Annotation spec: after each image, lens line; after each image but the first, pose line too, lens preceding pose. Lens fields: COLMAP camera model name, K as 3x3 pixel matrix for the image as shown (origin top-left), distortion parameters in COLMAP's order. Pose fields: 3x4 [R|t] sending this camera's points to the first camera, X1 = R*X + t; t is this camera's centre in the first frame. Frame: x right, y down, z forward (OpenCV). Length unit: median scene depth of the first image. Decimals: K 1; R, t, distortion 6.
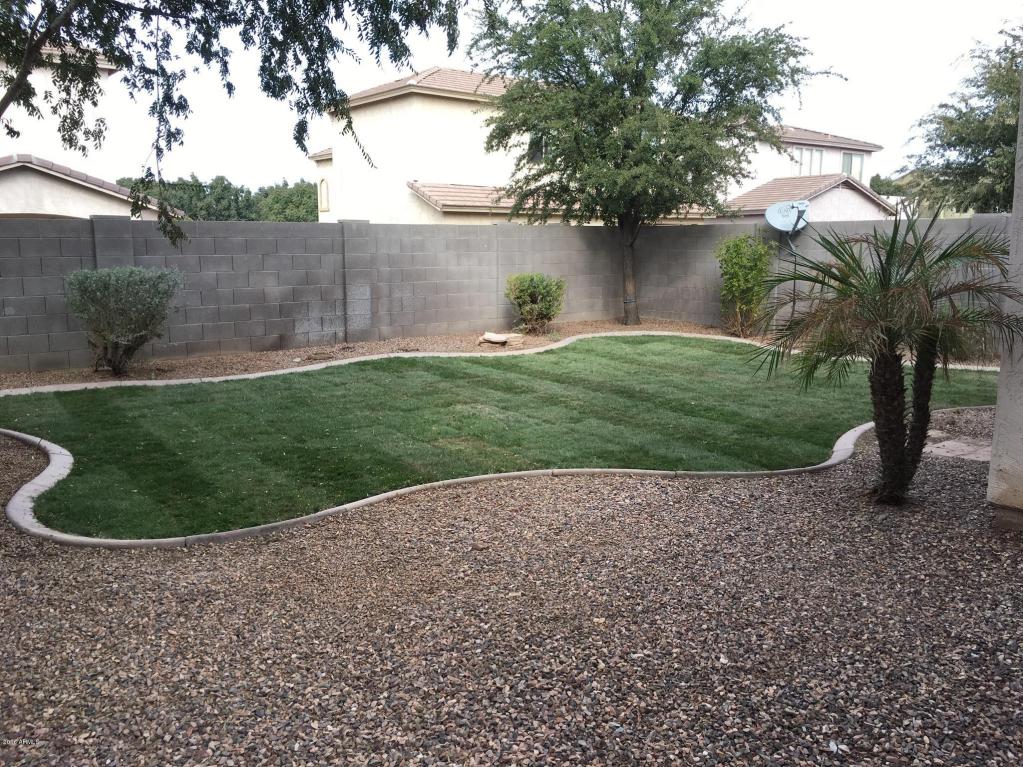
lens RADIAL K [[868.2, 0, 510.8], [0, 868.2, 370.3], [0, 0, 1]] dist [0.081437, -0.112356]
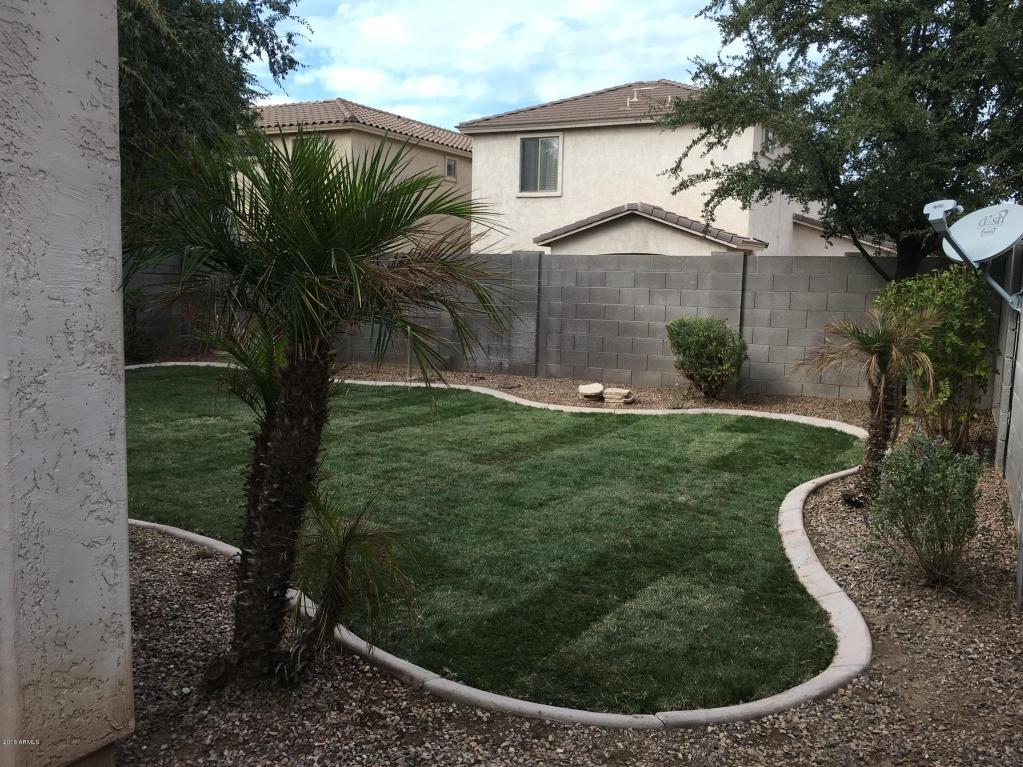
lens RADIAL K [[866.6, 0, 512.7], [0, 866.6, 370.8], [0, 0, 1]] dist [0.070449, -0.113819]
pose [[0.404645, 0.113918, -0.907350, 0.681289], [-0.160531, 0.985652, 0.052158, -0.084395], [0.900273, 0.124552, 0.417127, 0.573129]]
